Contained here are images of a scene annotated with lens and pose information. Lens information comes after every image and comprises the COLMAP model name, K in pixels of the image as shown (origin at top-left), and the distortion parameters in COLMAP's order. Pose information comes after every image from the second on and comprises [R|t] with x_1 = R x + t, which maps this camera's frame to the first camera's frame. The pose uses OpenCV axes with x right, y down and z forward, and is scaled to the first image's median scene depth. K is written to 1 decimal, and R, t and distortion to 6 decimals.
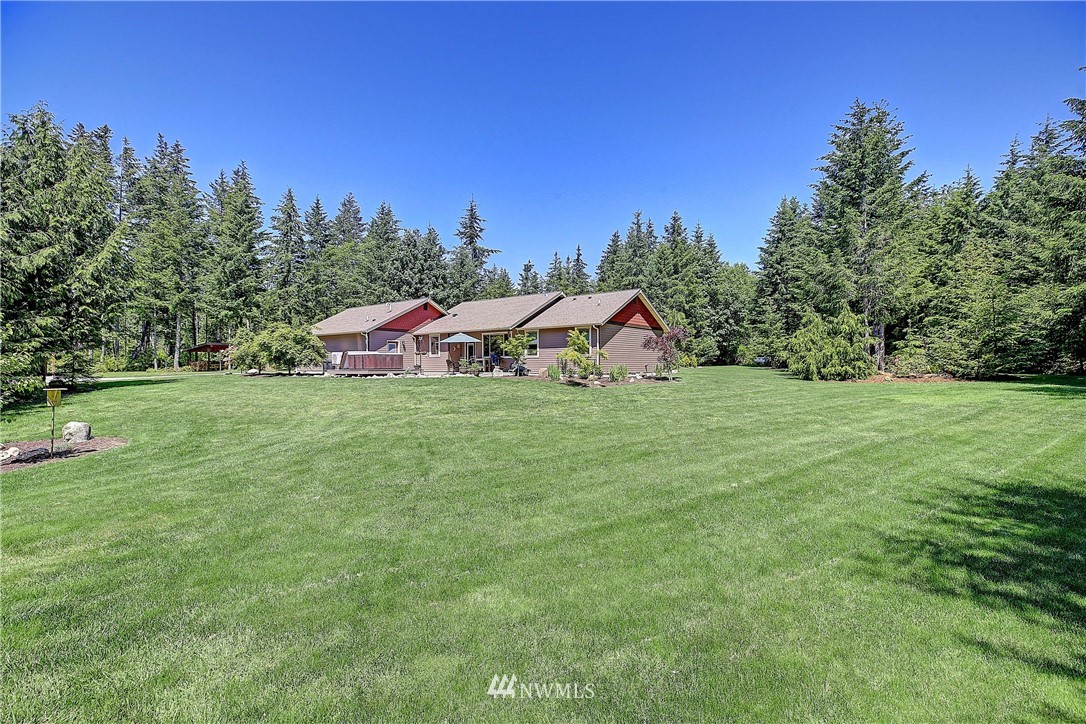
lens RADIAL K [[495.4, 0, 547.6], [0, 495.4, 356.8], [0, 0, 1]] dist [-0.010820, 0.000636]
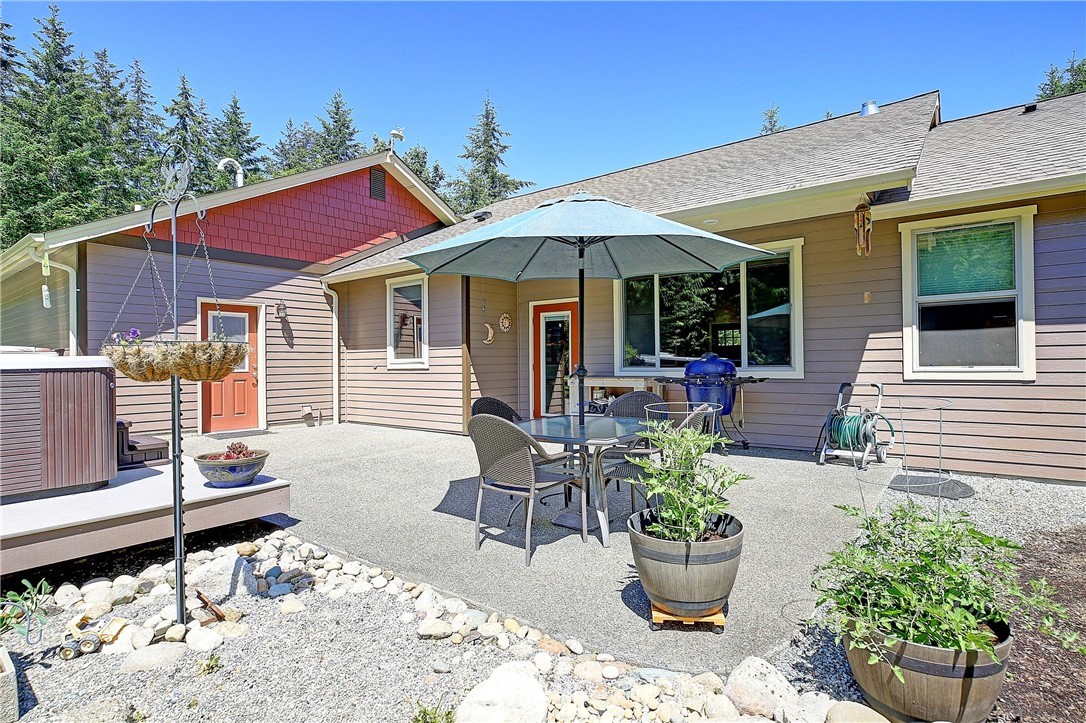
lens RADIAL K [[550.9, 0, 543.0], [0, 550.9, 361.5], [0, 0, 1]] dist [-0.032747, 0.017462]
pose [[0.999656, -0.003544, -0.025973, -0.094488], [0.003878, 0.999910, 0.012842, -0.004105], [0.025926, -0.012938, 0.999580, 0.446791]]
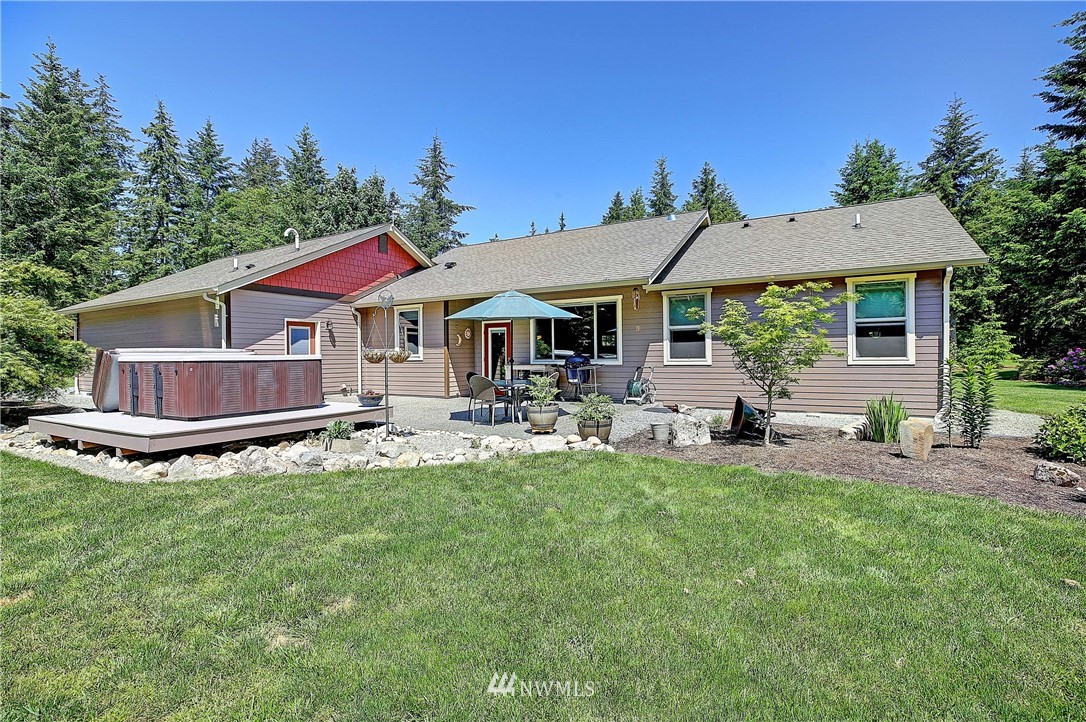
lens RADIAL K [[495.4, 0, 547.6], [0, 495.4, 355.8], [0, 0, 1]] dist [-0.010820, 0.000636]
pose [[0.993716, -0.003245, 0.111885, -0.097880], [0.001716, 0.999904, 0.013756, -0.005666], [-0.111918, -0.013478, 0.993626, 0.354095]]
